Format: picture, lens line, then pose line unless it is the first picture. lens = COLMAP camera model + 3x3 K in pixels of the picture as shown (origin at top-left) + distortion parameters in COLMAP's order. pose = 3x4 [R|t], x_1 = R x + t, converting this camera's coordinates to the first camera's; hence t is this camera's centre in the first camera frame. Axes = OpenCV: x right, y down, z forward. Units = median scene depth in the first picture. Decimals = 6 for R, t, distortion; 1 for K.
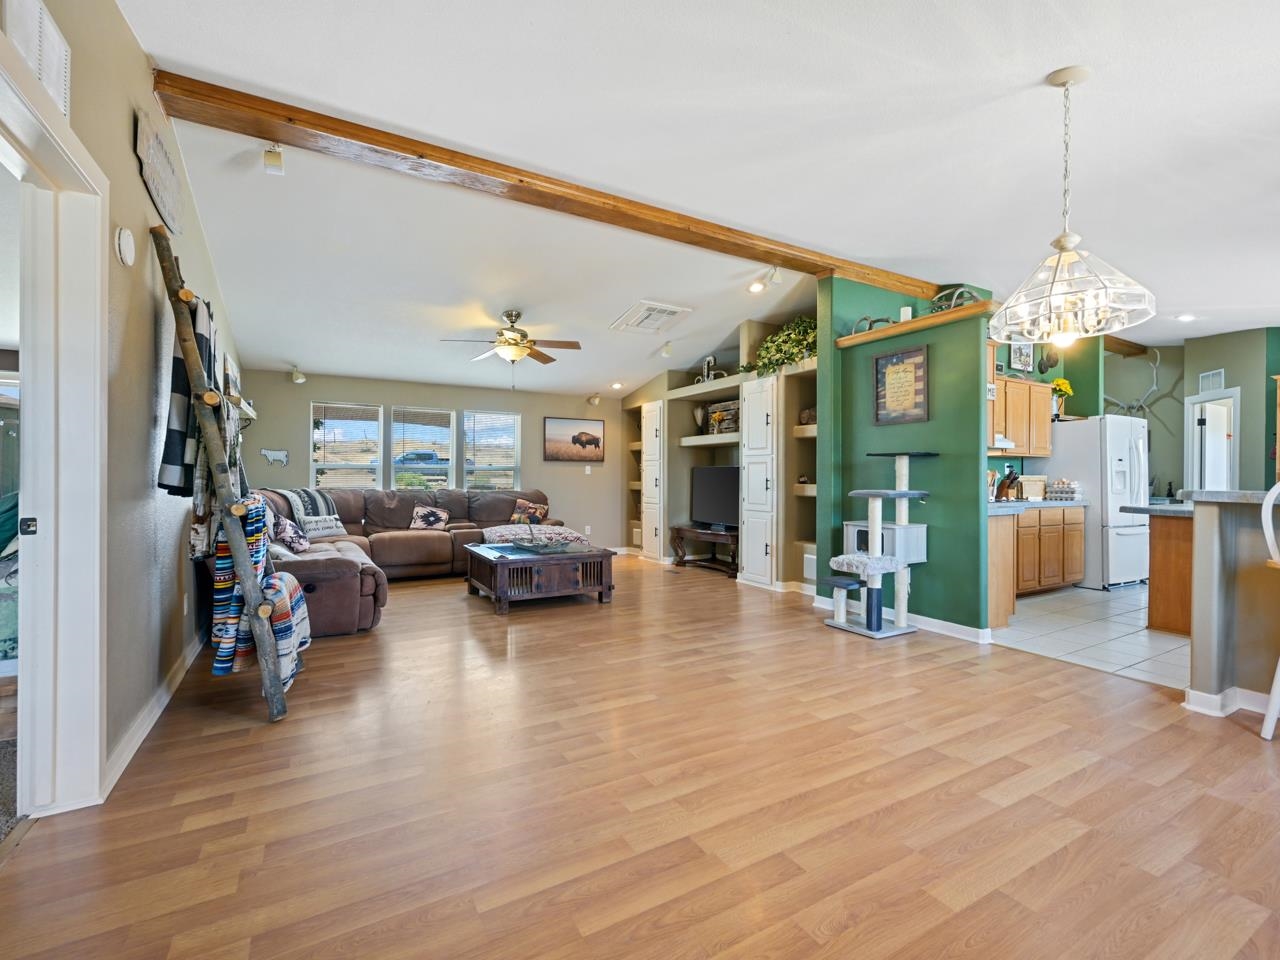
lens RADIAL K [[574.0, 0, 640.1], [0, 574.0, 477.8], [0, 0, 1]] dist [0.001078, -0.001480]
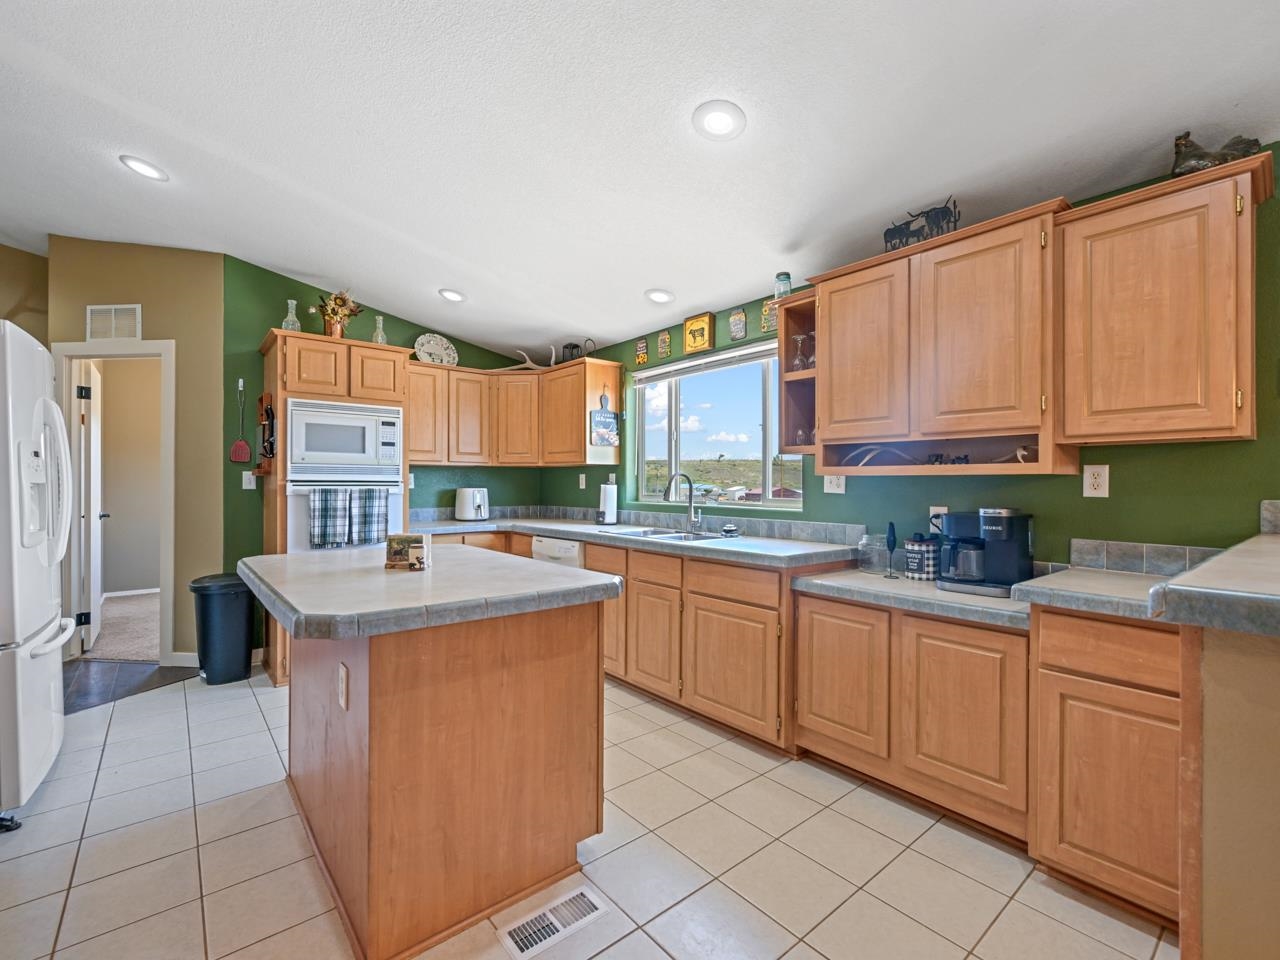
lens RADIAL K [[574.0, 0, 627.6], [0, 574.0, 478.8], [0, 0, 1]] dist [0.001078, -0.001480]
pose [[-0.154462, 0.000937, 0.987998, 0.420081], [-0.000828, 0.999999, -0.001078, -0.014391], [-0.987998, -0.000984, -0.154461, 0.705219]]
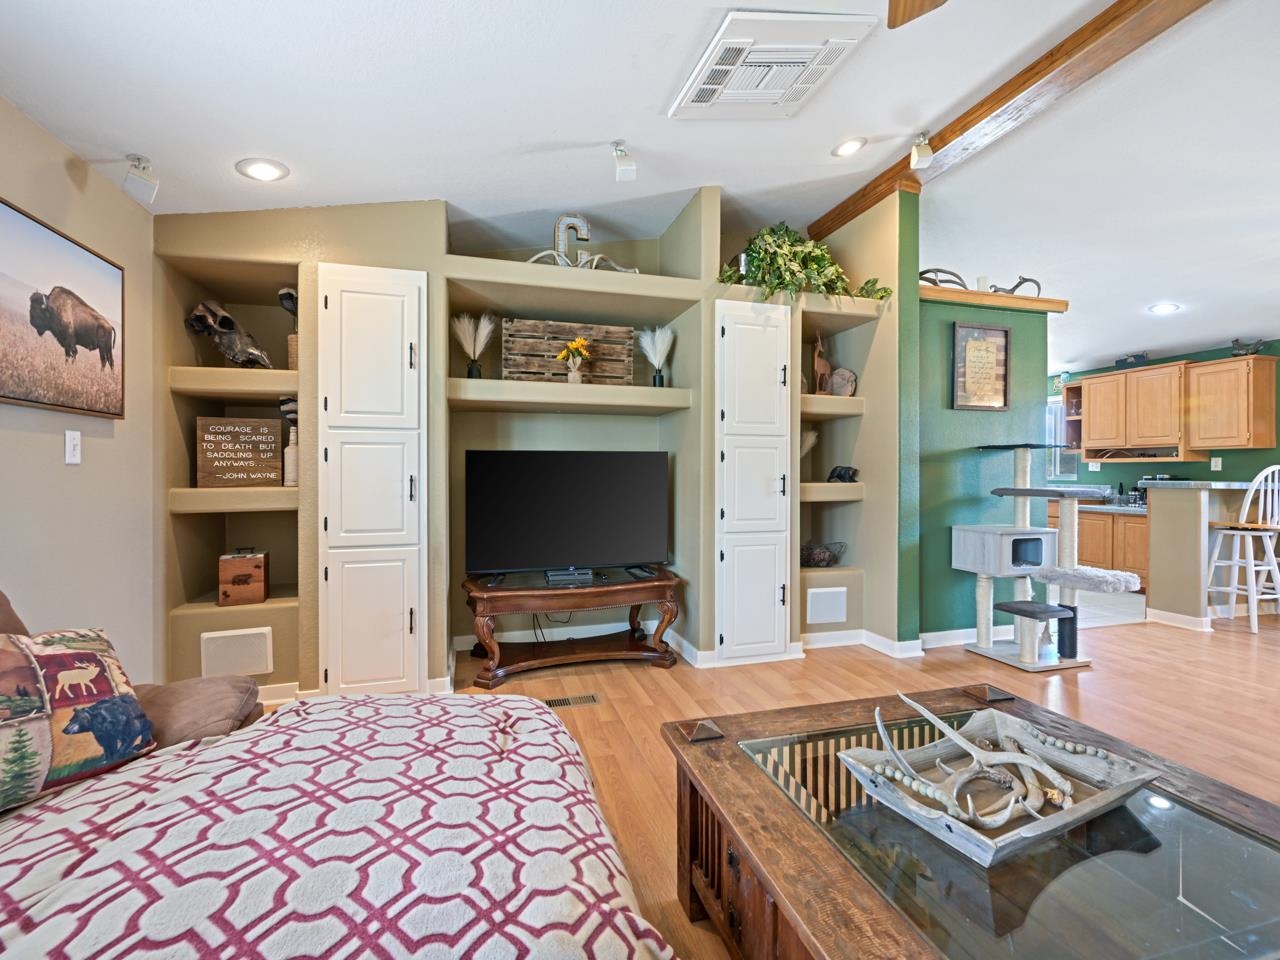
lens RADIAL K [[574.0, 0, 634.6], [0, 574.0, 473.2], [0, 0, 1]] dist [0.001078, -0.001480]
pose [[0.242216, -0.005439, 0.970207, -0.405034], [0.001130, 0.999985, 0.005323, -0.004489], [-0.970222, -0.000193, 0.242218, 1.041032]]
